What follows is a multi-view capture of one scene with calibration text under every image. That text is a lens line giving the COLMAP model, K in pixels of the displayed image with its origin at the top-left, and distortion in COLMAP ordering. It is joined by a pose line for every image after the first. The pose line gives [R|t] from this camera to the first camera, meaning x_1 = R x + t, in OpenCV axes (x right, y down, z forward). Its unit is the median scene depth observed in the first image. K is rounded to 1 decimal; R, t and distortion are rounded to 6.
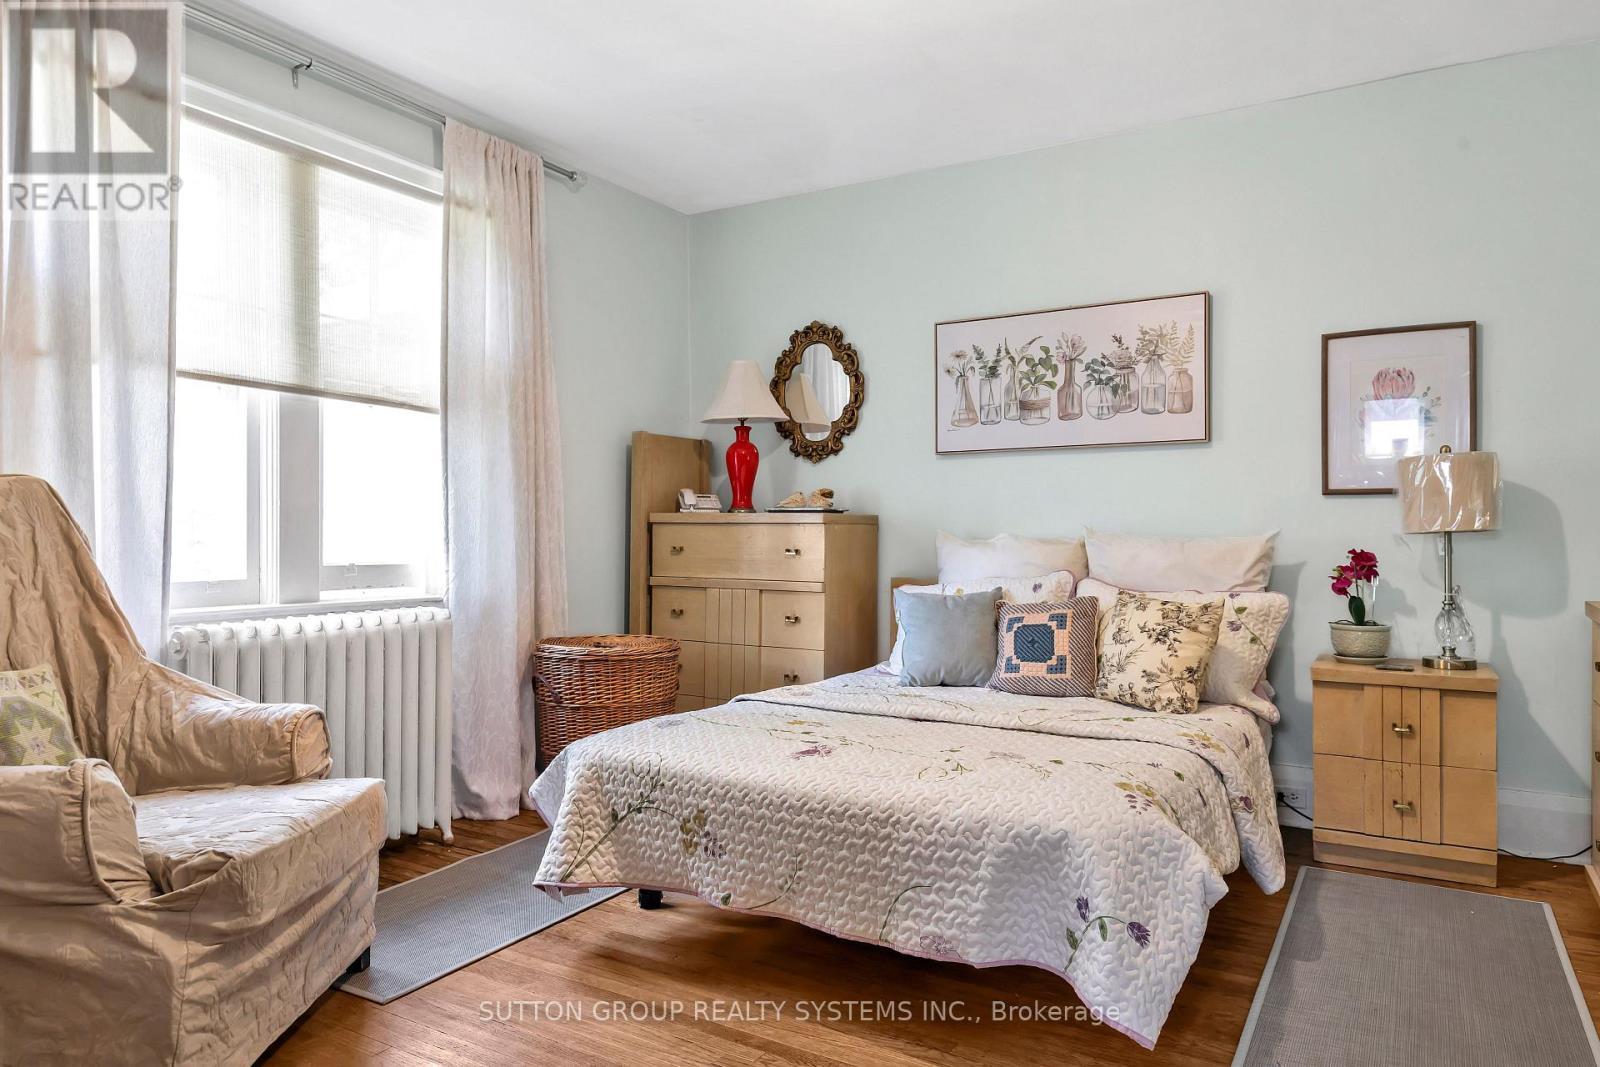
lens RADIAL K [[1036.0, 0, 819.3], [0, 1036.0, 539.3], [0, 0, 1]] dist [0.022935, 0.002176]
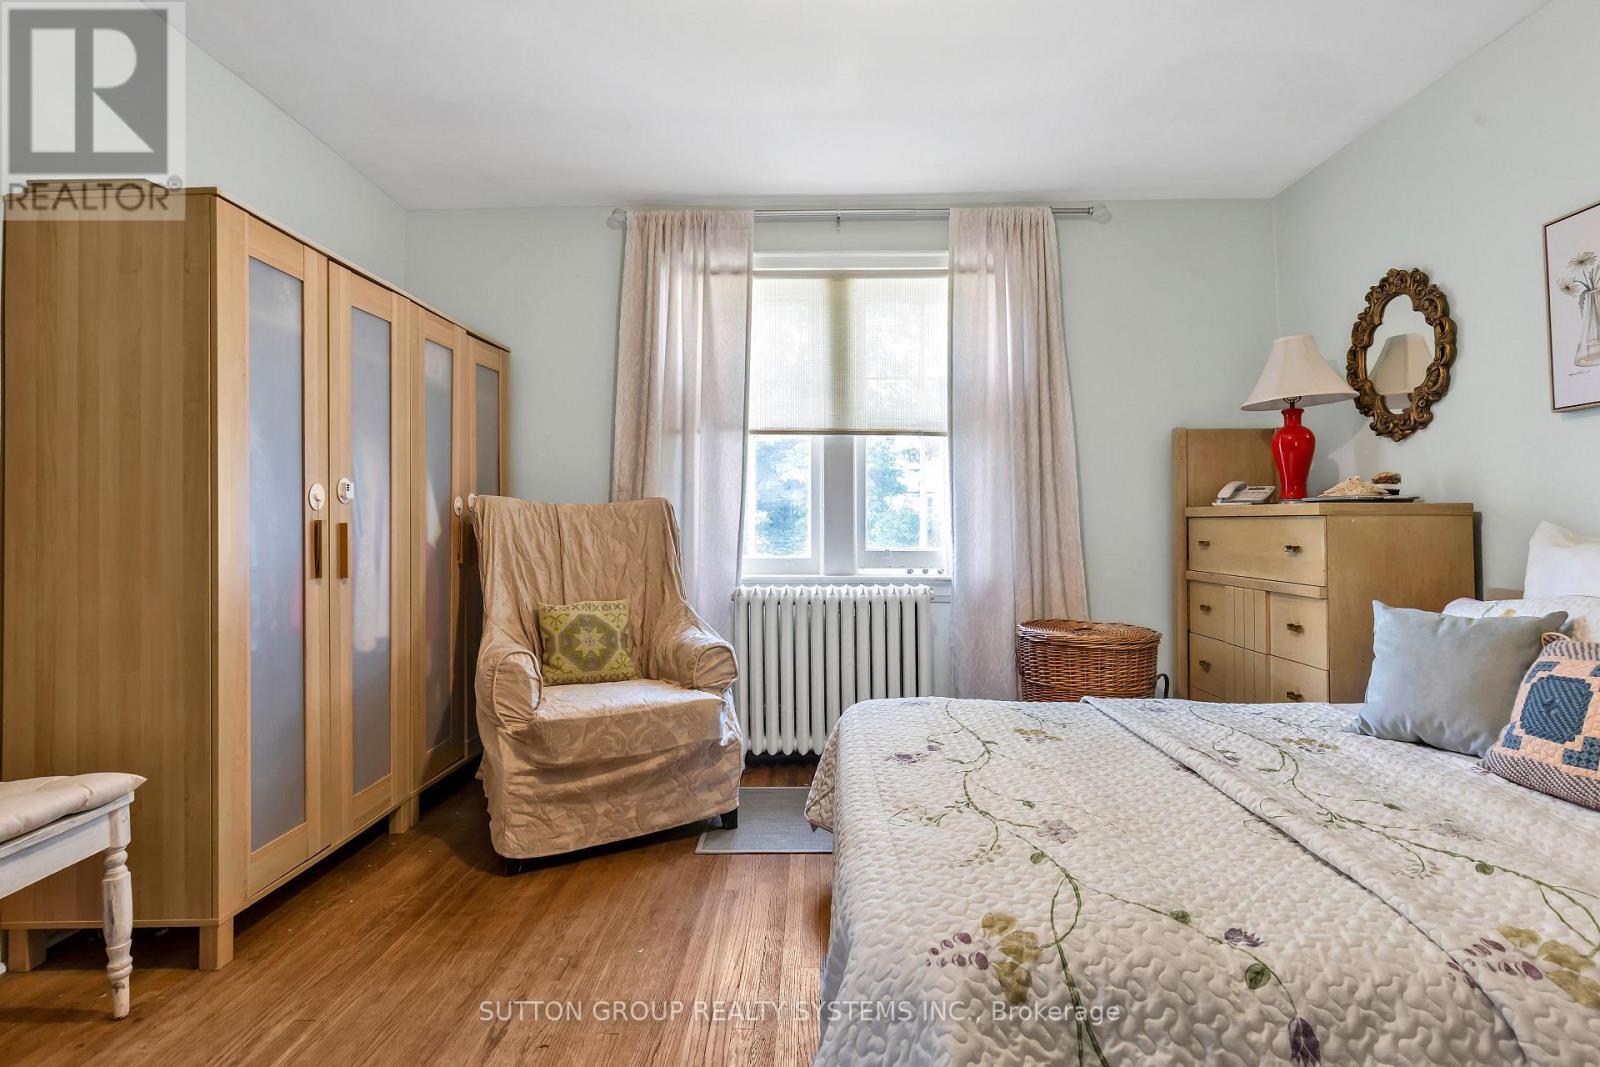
lens RADIAL K [[758.4, 0, 799.4], [0, 758.4, 507.8], [0, 0, 1]] dist [0.012611, -0.000328]
pose [[0.491498, -0.024774, -0.870526, 0.386728], [-0.002894, 0.999543, -0.030080, -0.002286], [0.870874, 0.017304, 0.491202, 0.395042]]
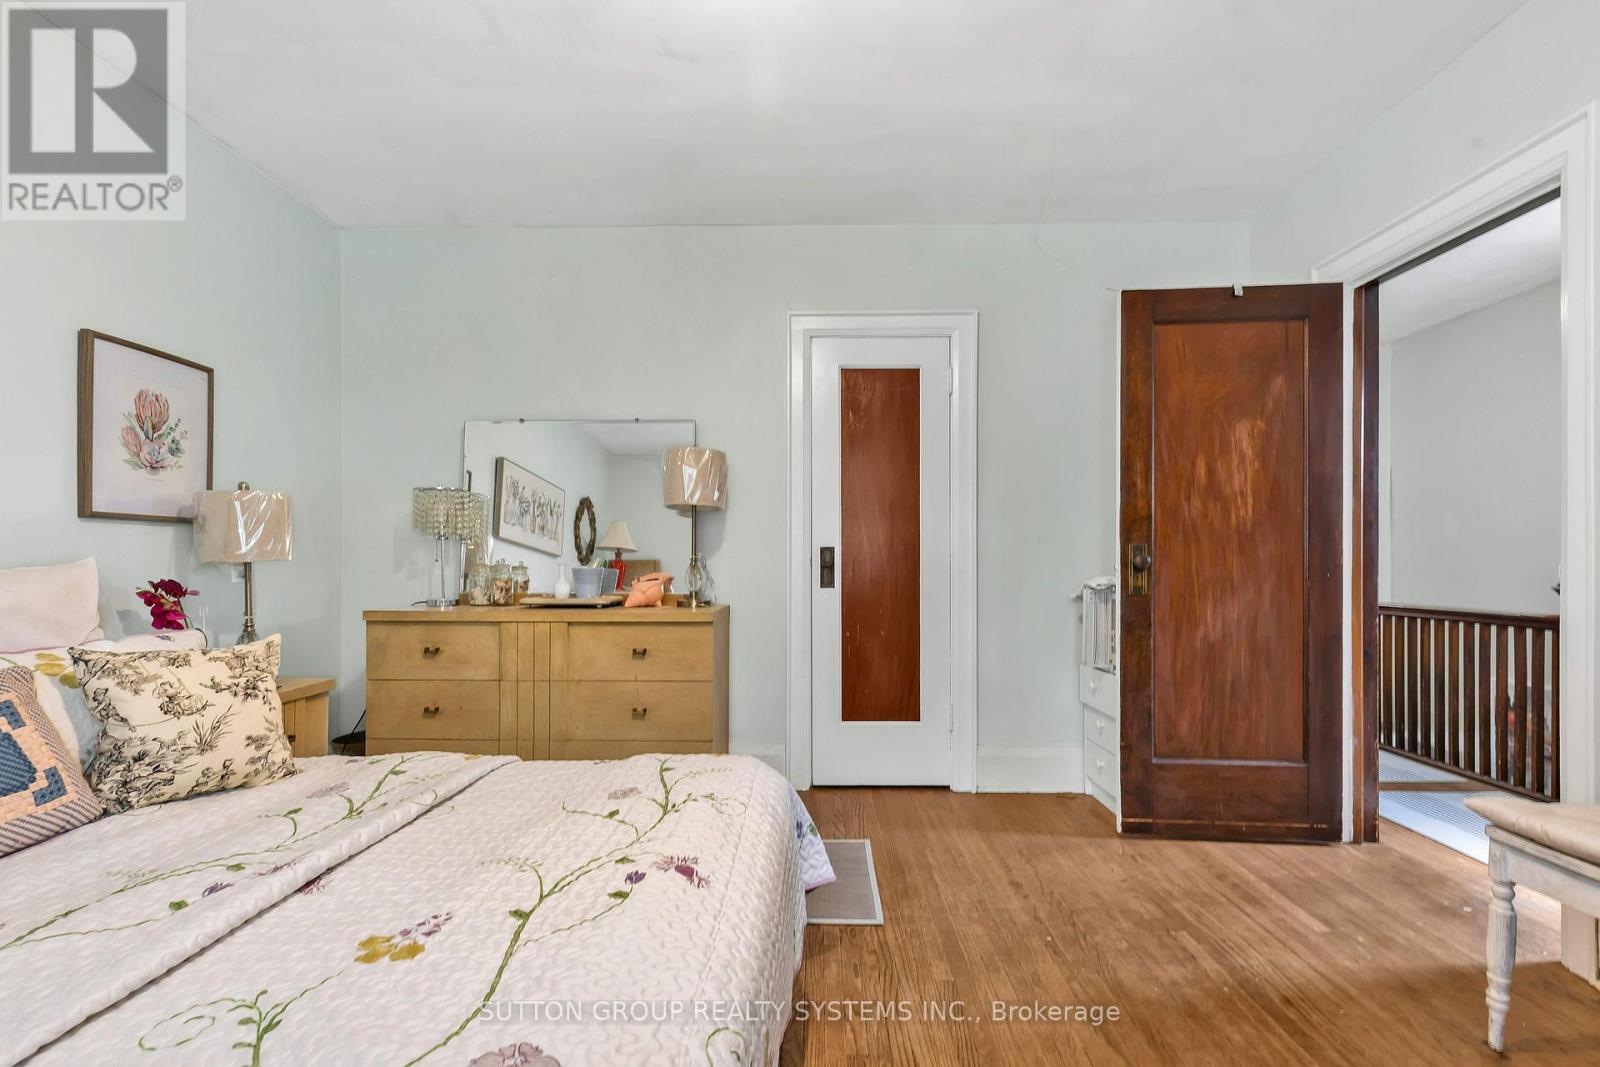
lens RADIAL K [[744.2, 0, 796.8], [0, 744.2, 561.6], [0, 0, 1]] dist [0.003397, -0.000339]
pose [[-0.481119, -0.003155, 0.876649, -0.344851], [0.007197, 0.999946, 0.007548, -0.007110], [-0.876626, 0.009941, -0.481070, 0.816587]]
